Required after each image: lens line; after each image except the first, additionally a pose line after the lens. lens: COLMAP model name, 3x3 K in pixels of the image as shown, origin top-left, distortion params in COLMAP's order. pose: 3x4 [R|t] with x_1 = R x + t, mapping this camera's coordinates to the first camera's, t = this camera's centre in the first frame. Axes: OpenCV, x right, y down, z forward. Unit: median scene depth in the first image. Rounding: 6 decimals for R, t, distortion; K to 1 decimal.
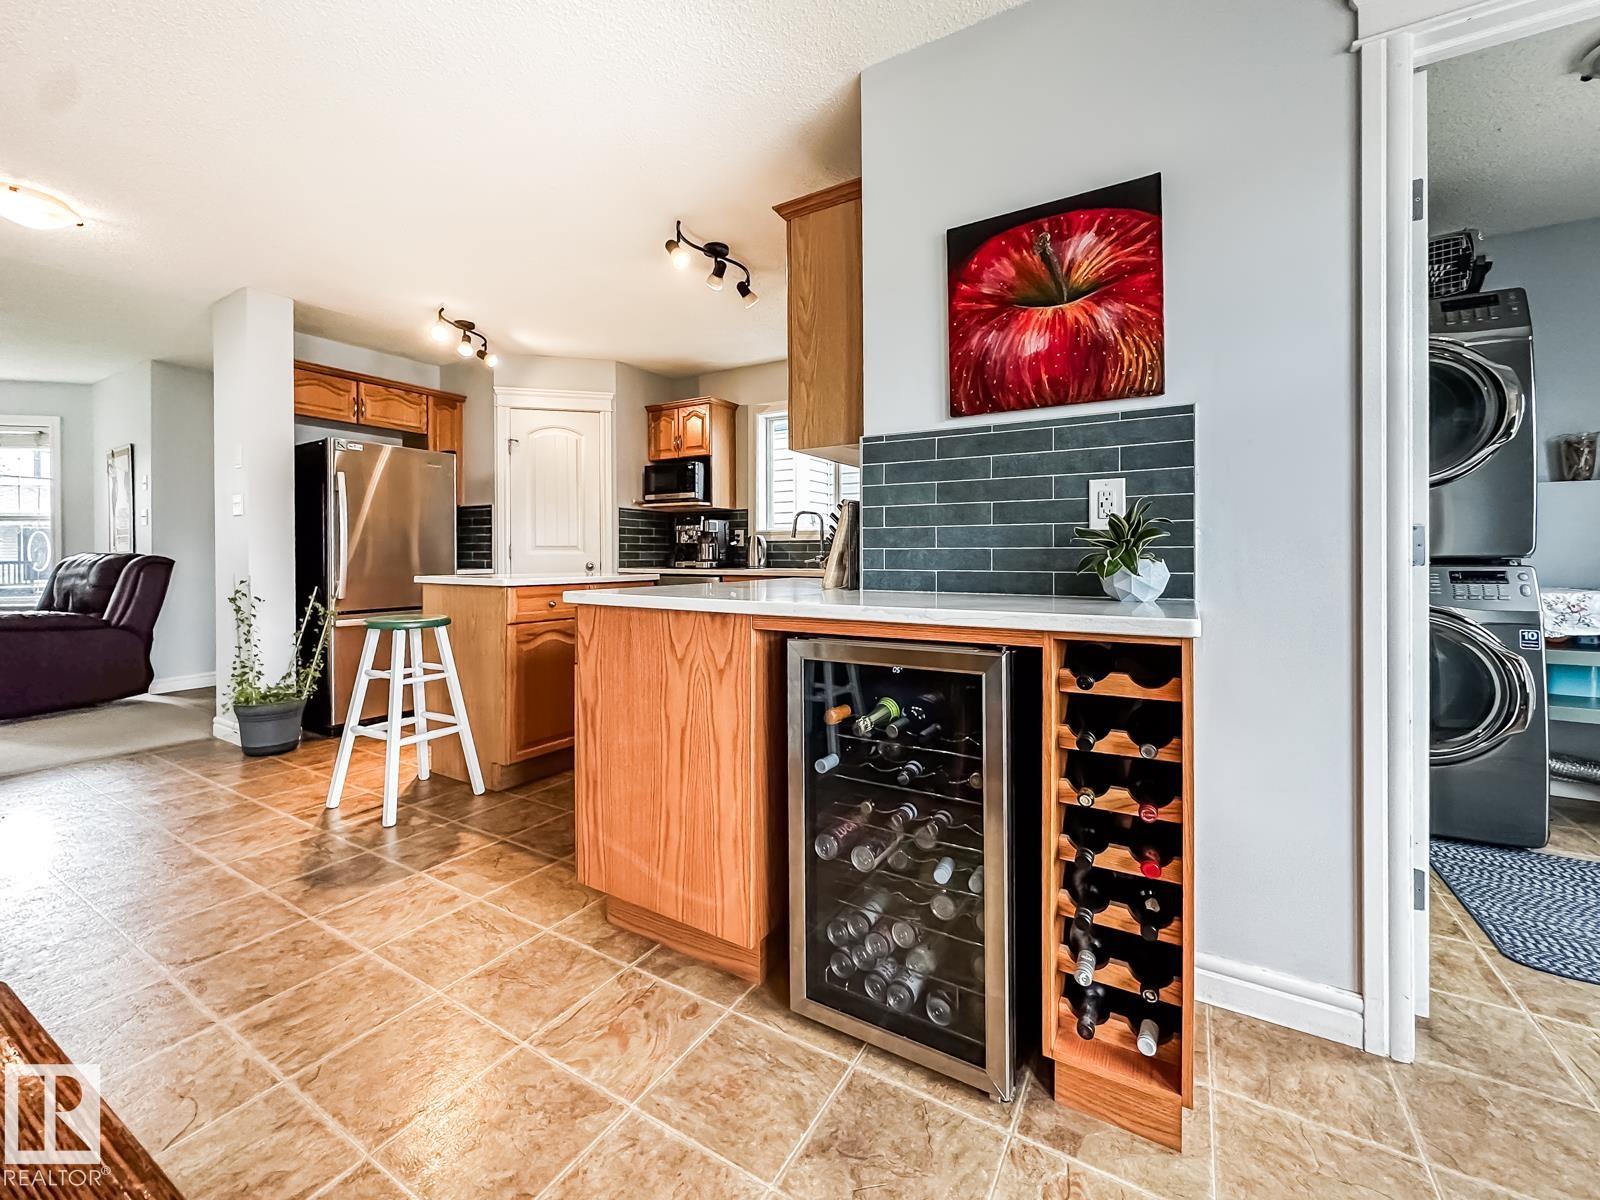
lens RADIAL K [[646.8, 0, 783.5], [0, 646.8, 566.2], [0, 0, 1]] dist [-0.001654, -0.000503]
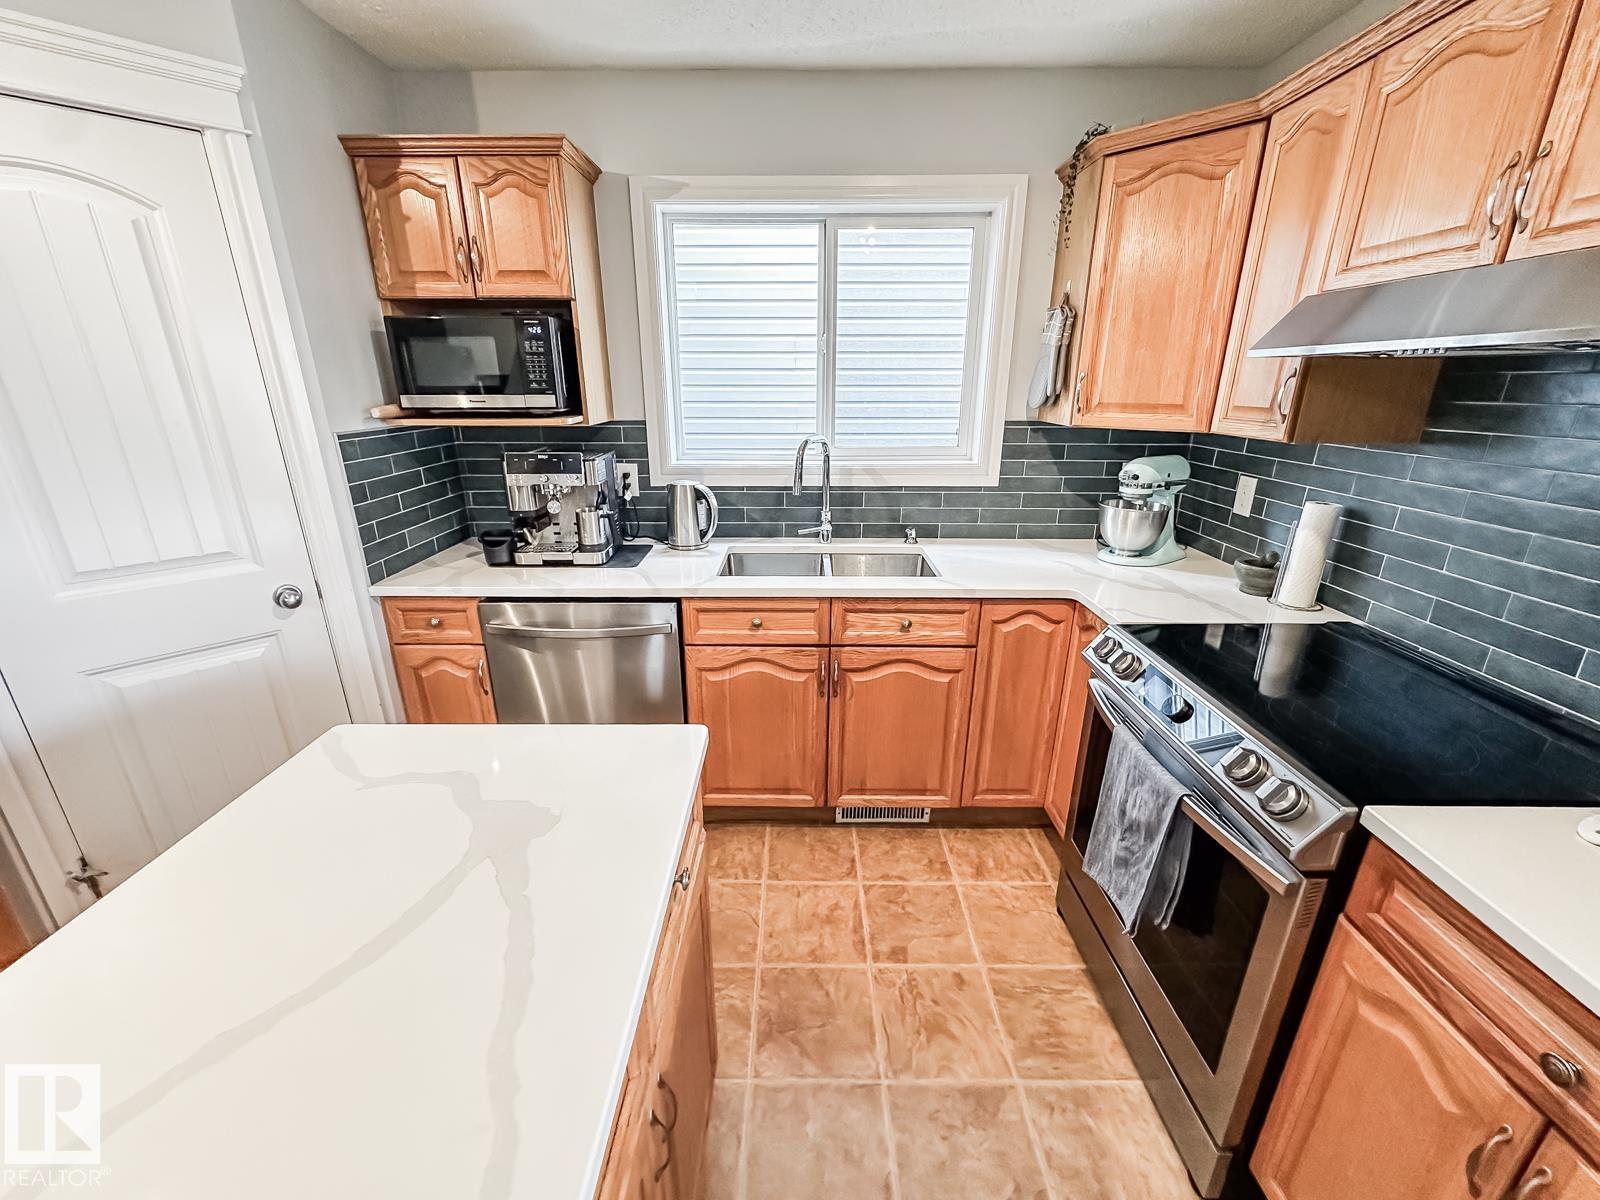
lens RADIAL K [[646.8, 0, 792.6], [0, 646.8, 599.4], [0, 0, 1]] dist [-0.001654, -0.000503]
pose [[0.858805, -0.167673, 0.484086, -0.585564], [0.012541, 0.951520, 0.307331, -0.291600], [-0.512149, -0.257866, 0.819273, 1.377324]]
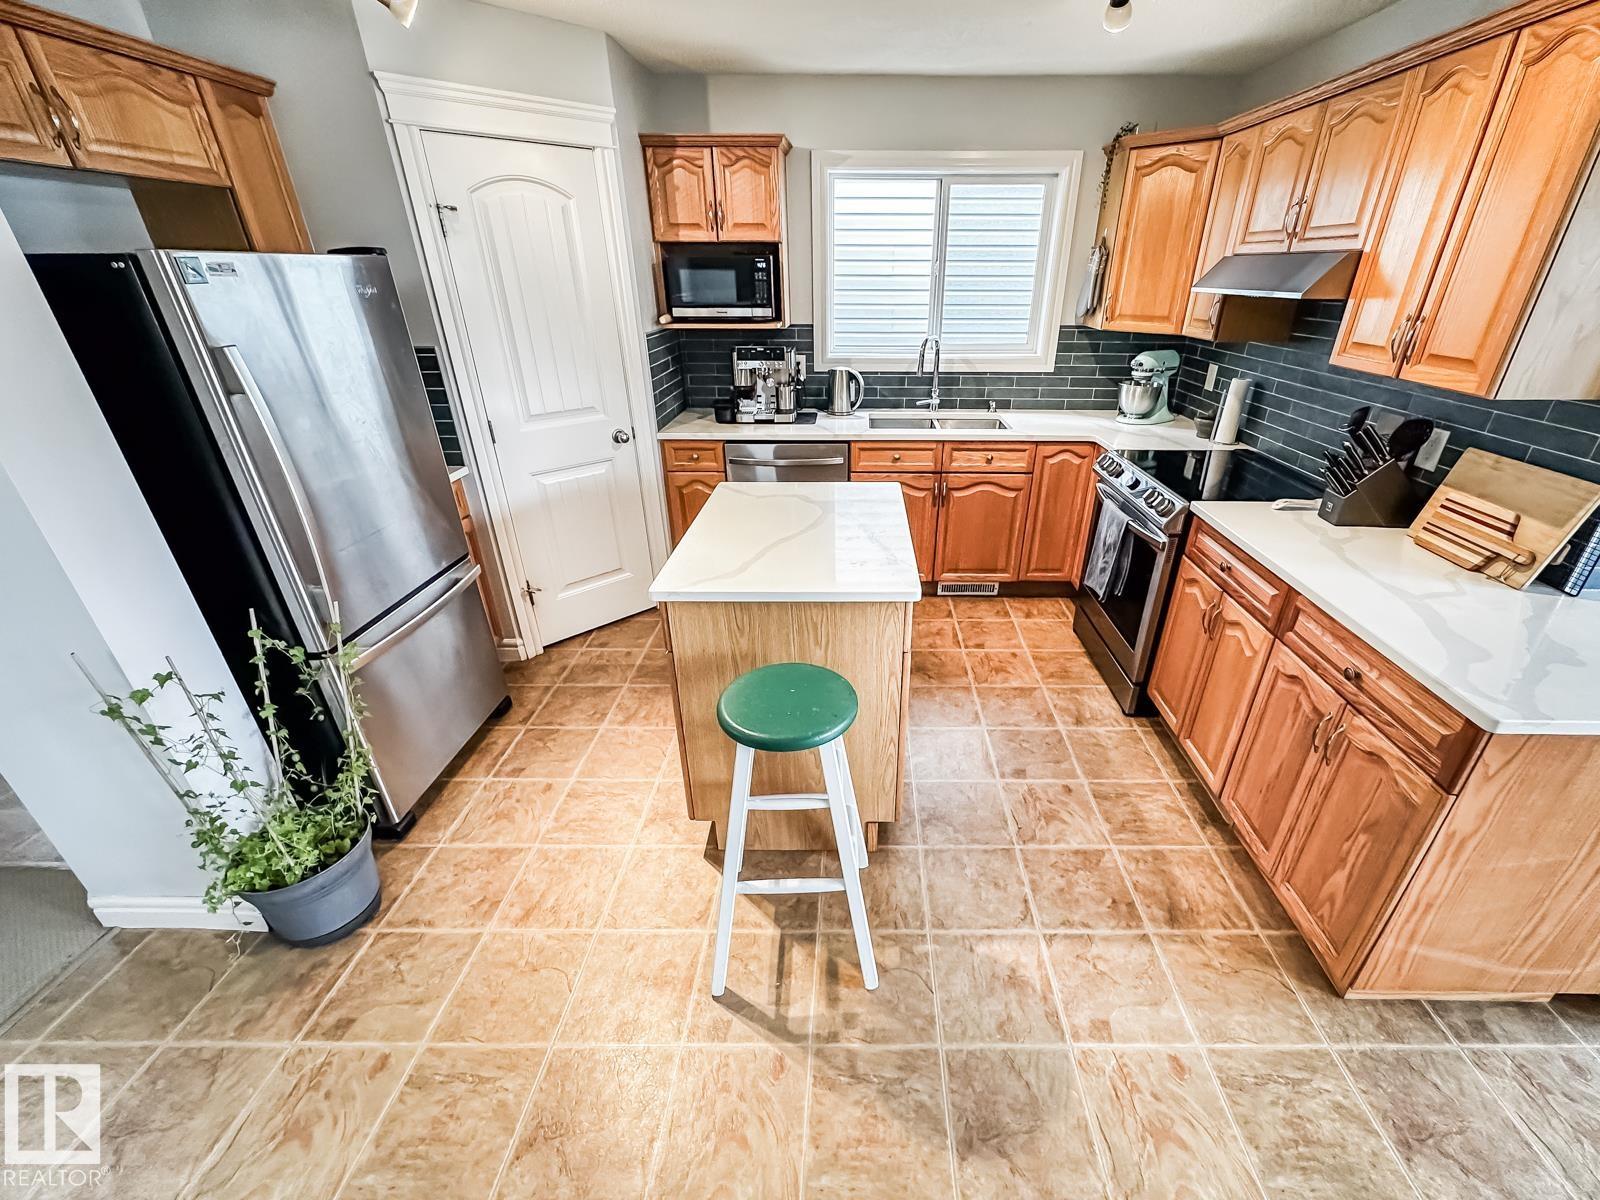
lens RADIAL K [[646.8, 0, 850.1], [0, 646.8, 607.2], [0, 0, 1]] dist [-0.001654, -0.000503]
pose [[0.860766, -0.235696, 0.451142, -1.117627], [0.010581, 0.894423, 0.447097, -0.344099], [-0.508891, -0.380072, 0.772383, 0.840788]]
